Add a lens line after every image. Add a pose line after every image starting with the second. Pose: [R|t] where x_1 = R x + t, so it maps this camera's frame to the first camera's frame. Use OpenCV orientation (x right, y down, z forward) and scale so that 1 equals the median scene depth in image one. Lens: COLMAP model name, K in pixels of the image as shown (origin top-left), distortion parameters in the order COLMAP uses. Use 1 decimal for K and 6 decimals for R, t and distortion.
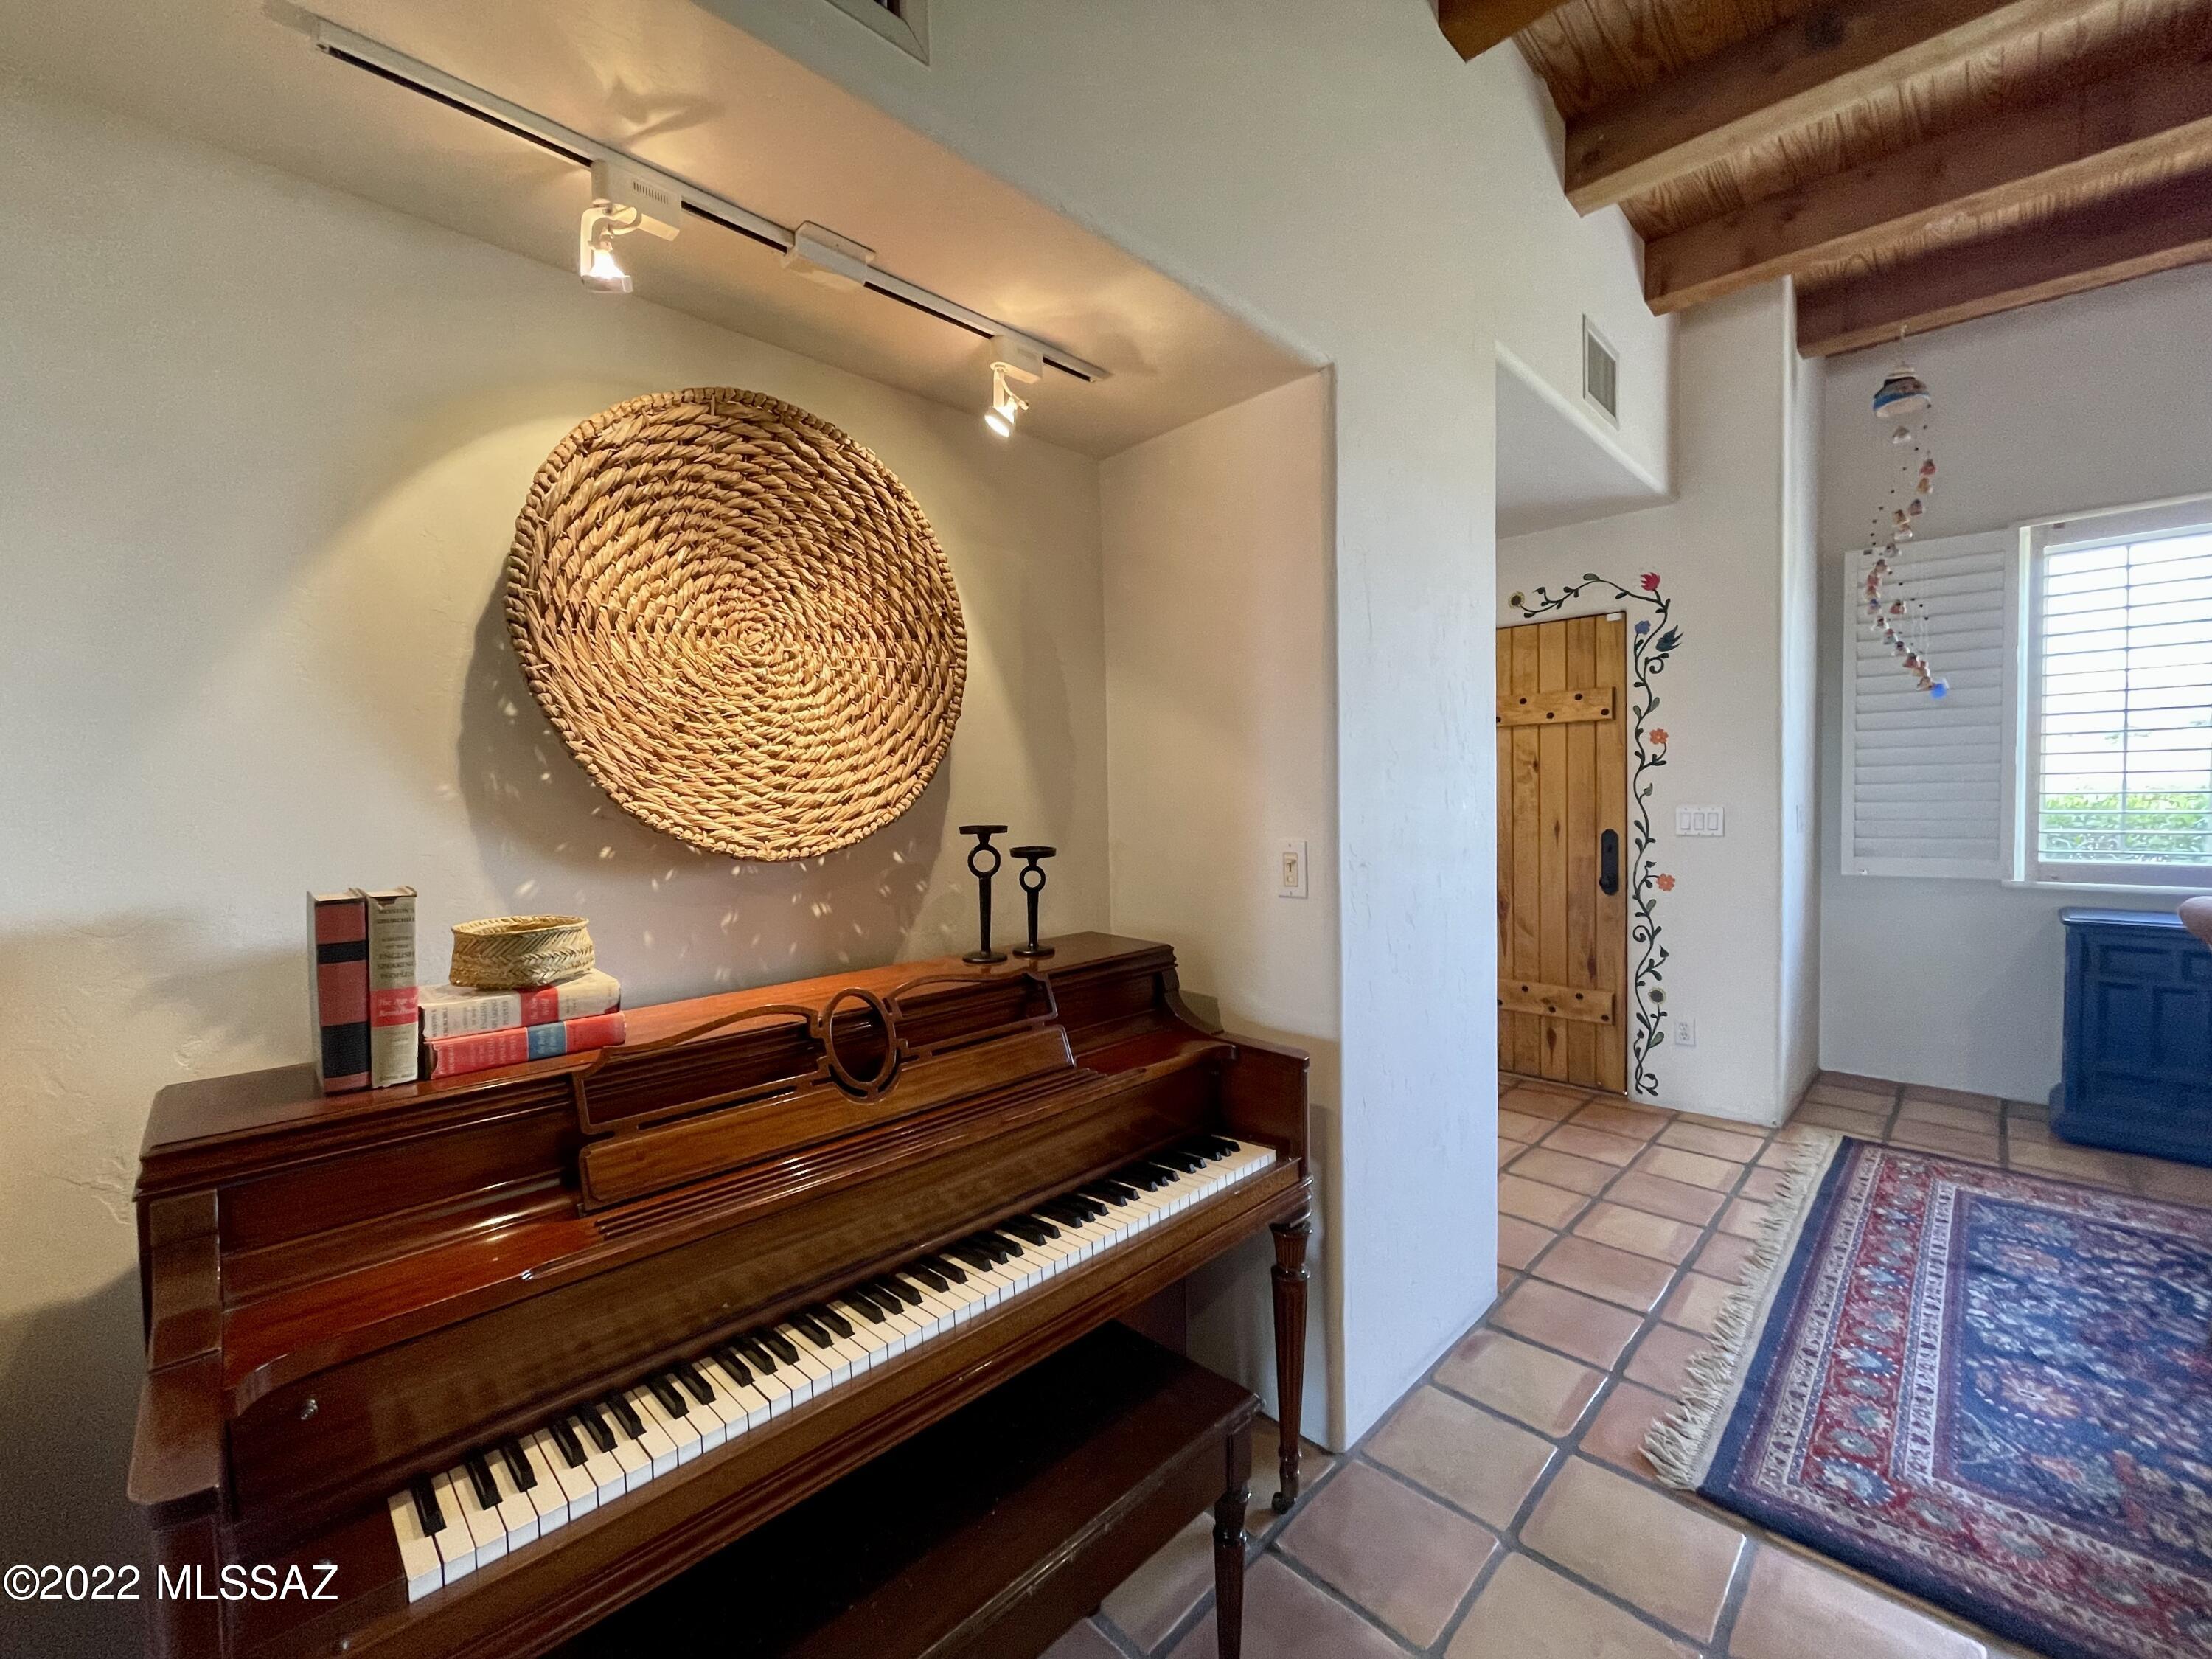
lens RADIAL K [[895.0, 0, 1100.7], [0, 895.0, 825.6], [0, 0, 1]] dist [0.002801, -0.000040]
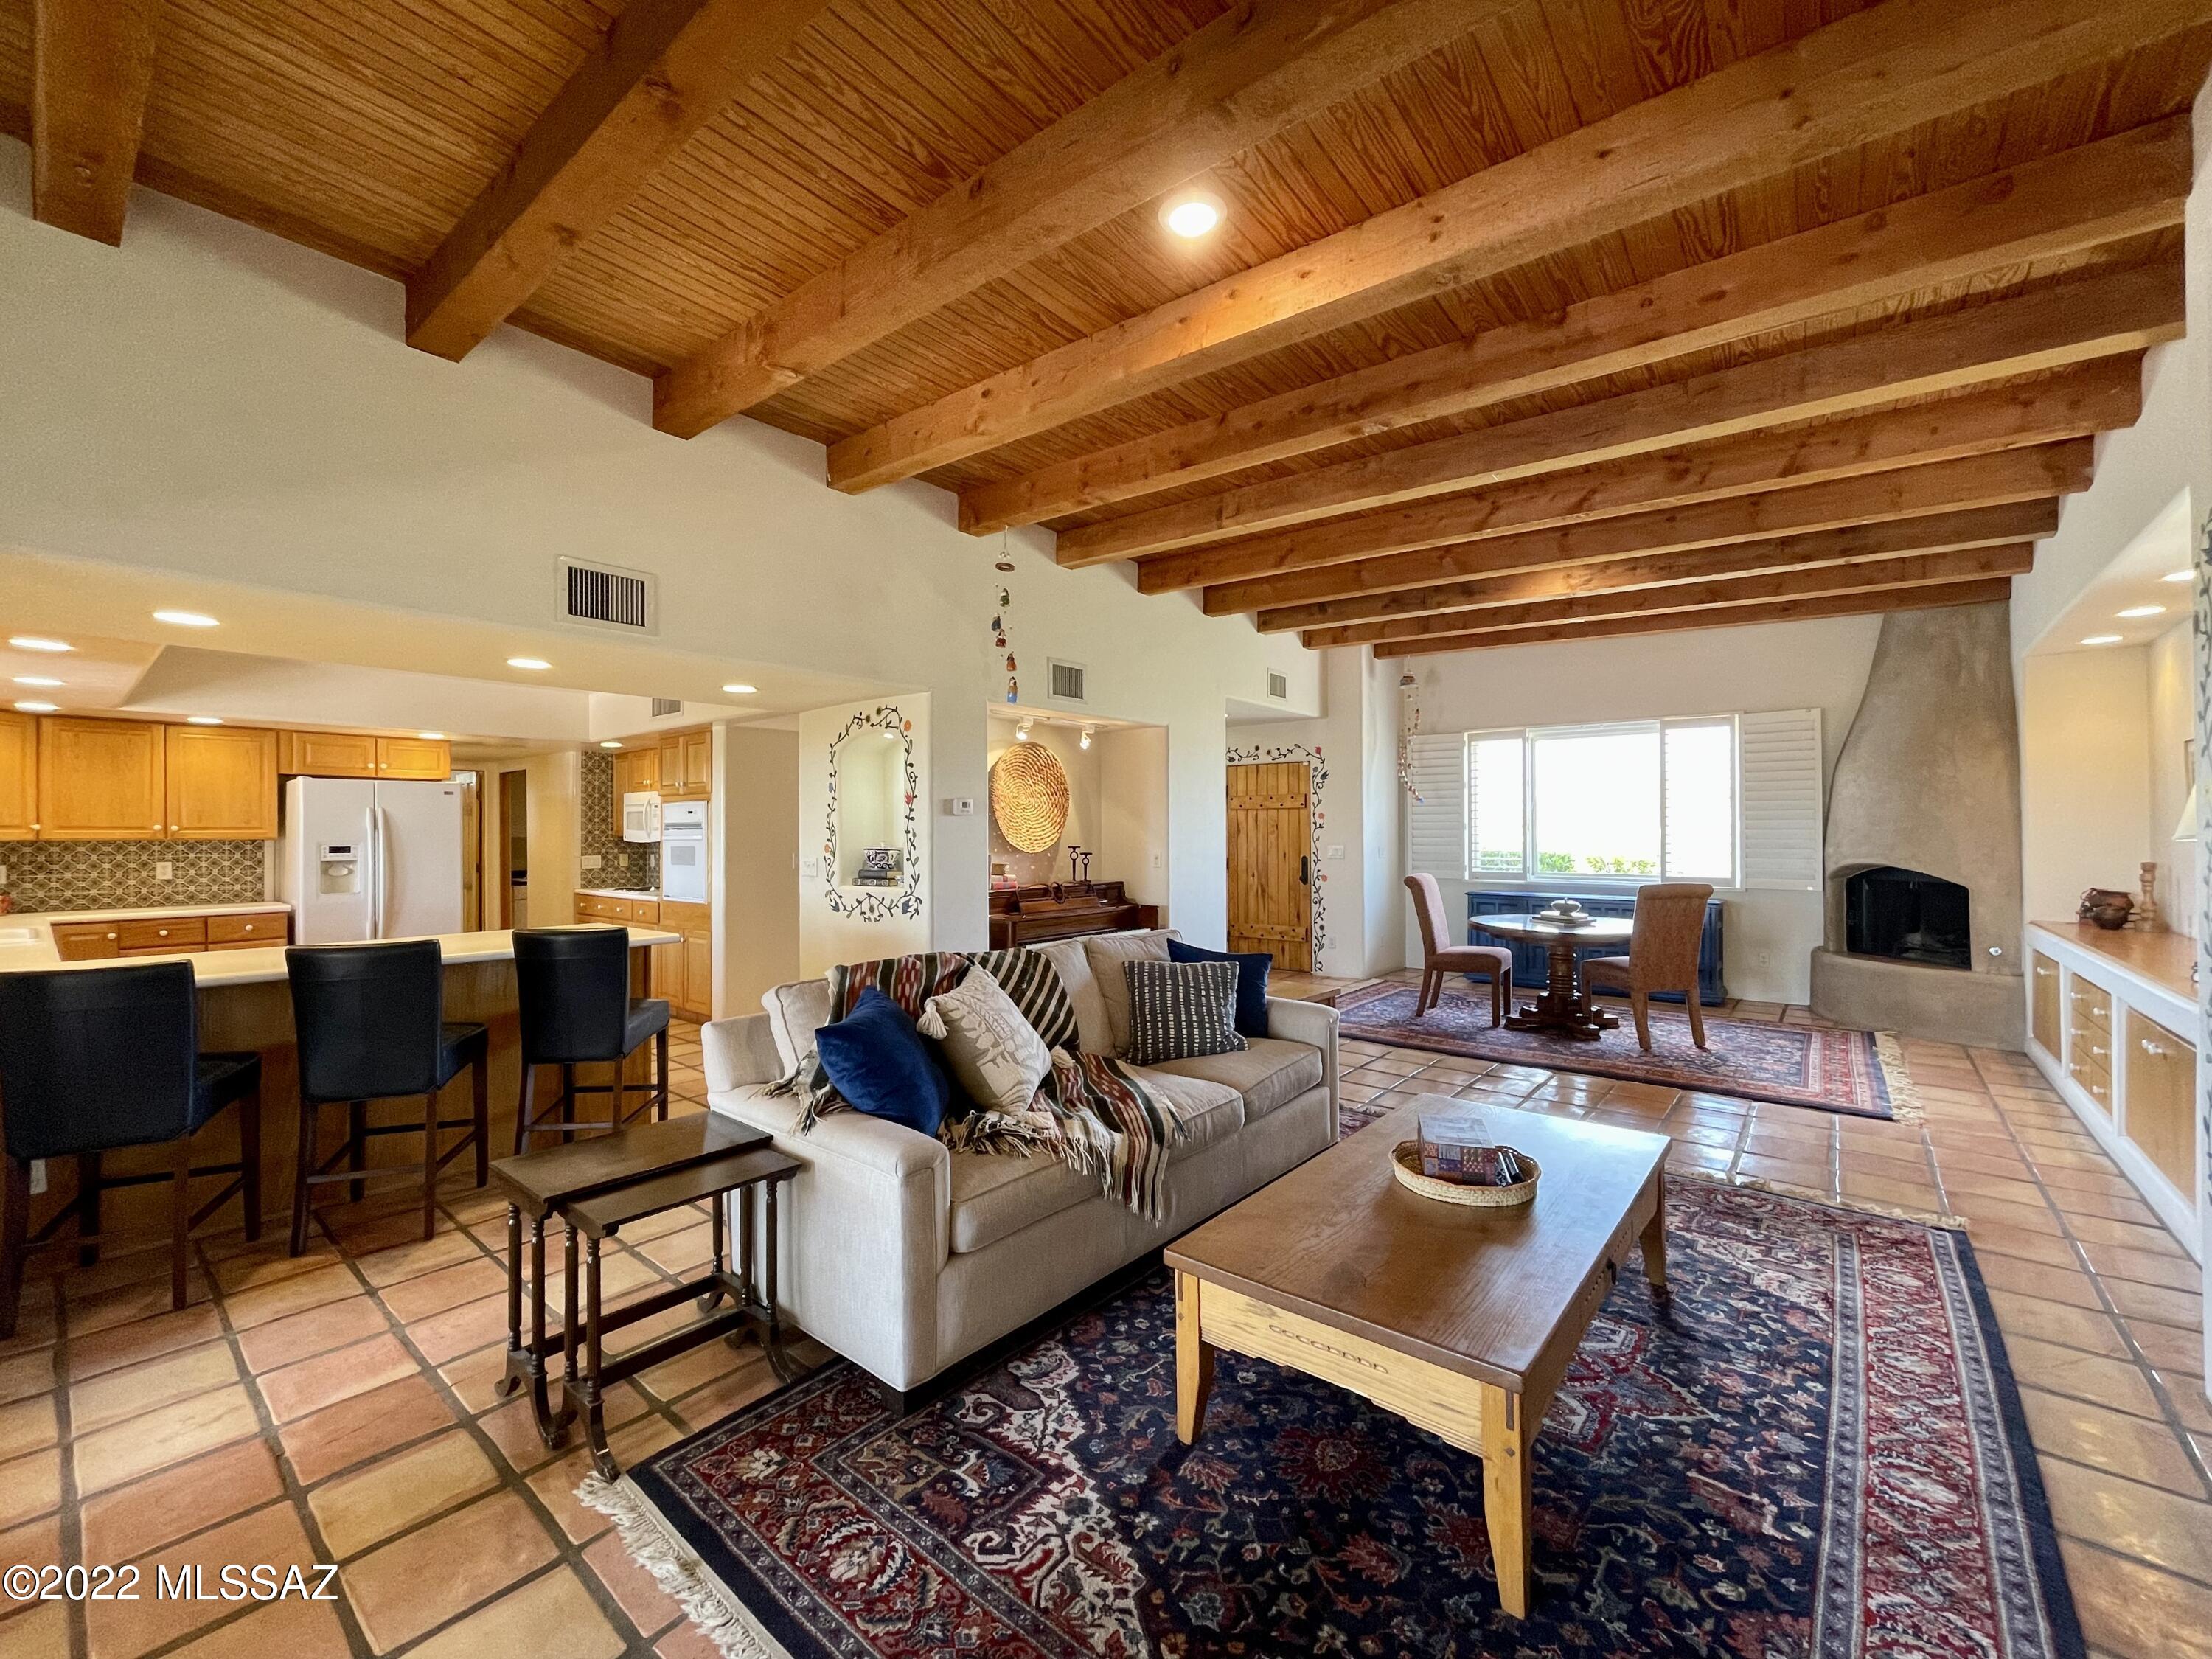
lens RADIAL K [[895.0, 0, 1100.7], [0, 895.0, 825.6], [0, 0, 1]] dist [0.002801, -0.000040]
pose [[0.995040, 0.016205, 0.098151, -0.203737], [-0.011786, 0.998898, -0.045438, 0.043911], [-0.098779, 0.044055, 0.994134, -1.425832]]
